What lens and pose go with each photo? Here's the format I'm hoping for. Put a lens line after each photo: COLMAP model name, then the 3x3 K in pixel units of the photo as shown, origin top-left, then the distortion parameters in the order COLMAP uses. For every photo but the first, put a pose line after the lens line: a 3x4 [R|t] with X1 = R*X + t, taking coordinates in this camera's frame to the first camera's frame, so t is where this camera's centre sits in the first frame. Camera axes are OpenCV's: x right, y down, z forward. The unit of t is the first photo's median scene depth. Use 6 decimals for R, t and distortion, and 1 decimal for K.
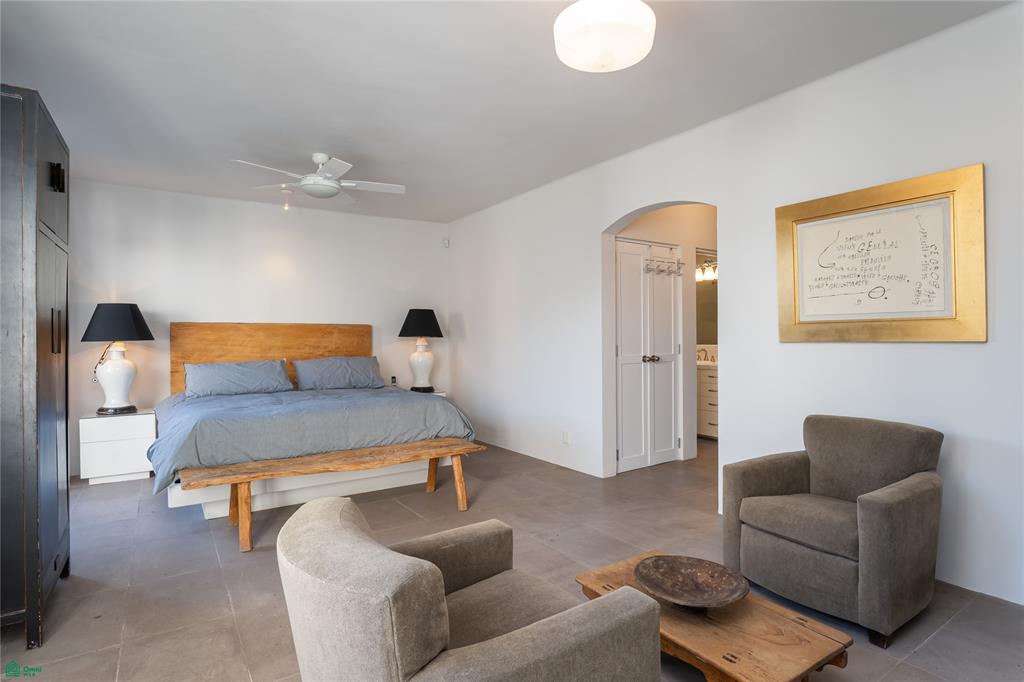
lens RADIAL K [[522.5, 0, 492.8], [0, 522.5, 337.1], [0, 0, 1]] dist [-0.002208, 0.000145]
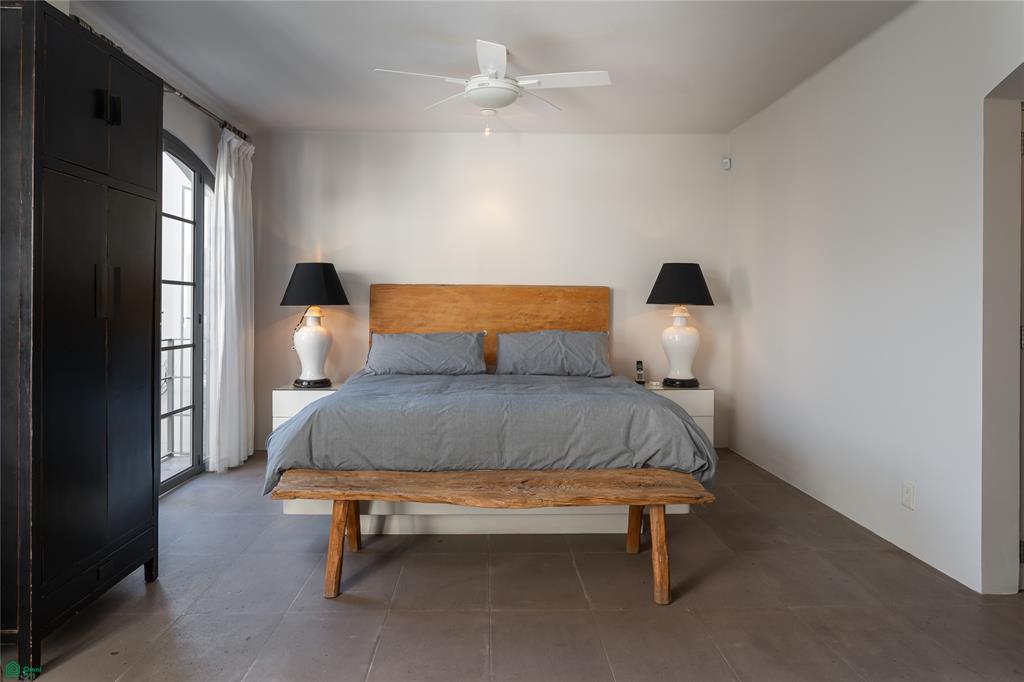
lens RADIAL K [[644.4, 0, 498.8], [0, 644.4, 301.6], [0, 0, 1]] dist [-0.004239, 0.002080]
pose [[0.859744, 0.008408, -0.510656, 0.110843], [-0.010615, 0.999943, -0.001407, -0.000571], [0.510615, 0.006631, 0.859784, 0.213841]]
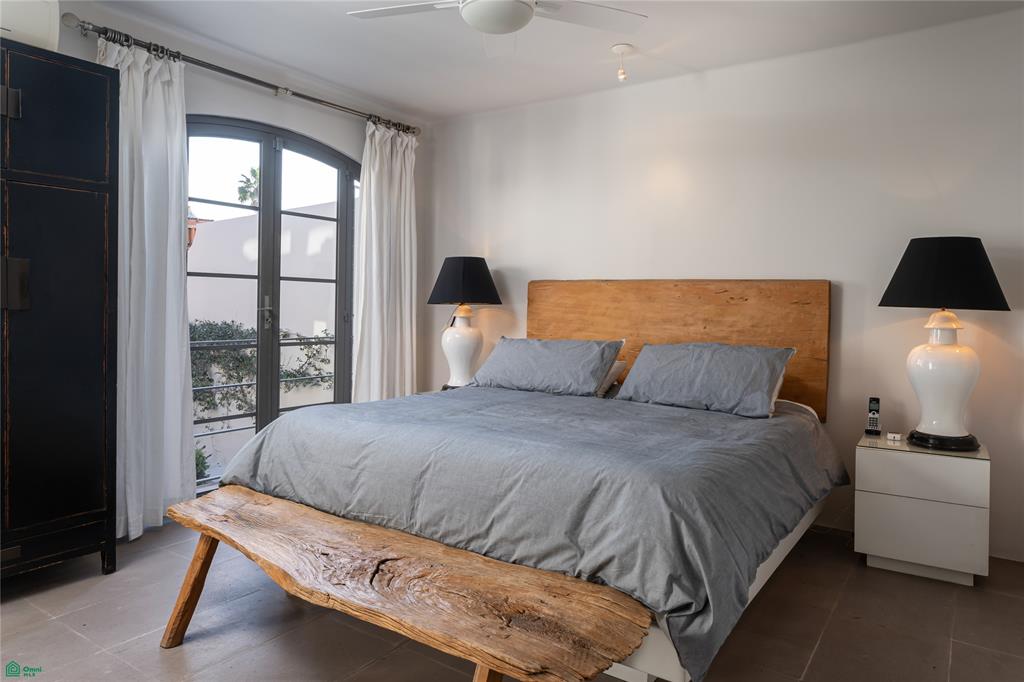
lens RADIAL K [[660.5, 0, 512.6], [0, 660.5, 305.4], [0, 0, 1]] dist [-0.019398, -0.000125]
pose [[0.410574, 0.014128, -0.911718, 0.234768], [-0.020006, 0.999779, 0.006483, 0.001352], [0.911608, 0.015578, 0.410766, 0.641871]]
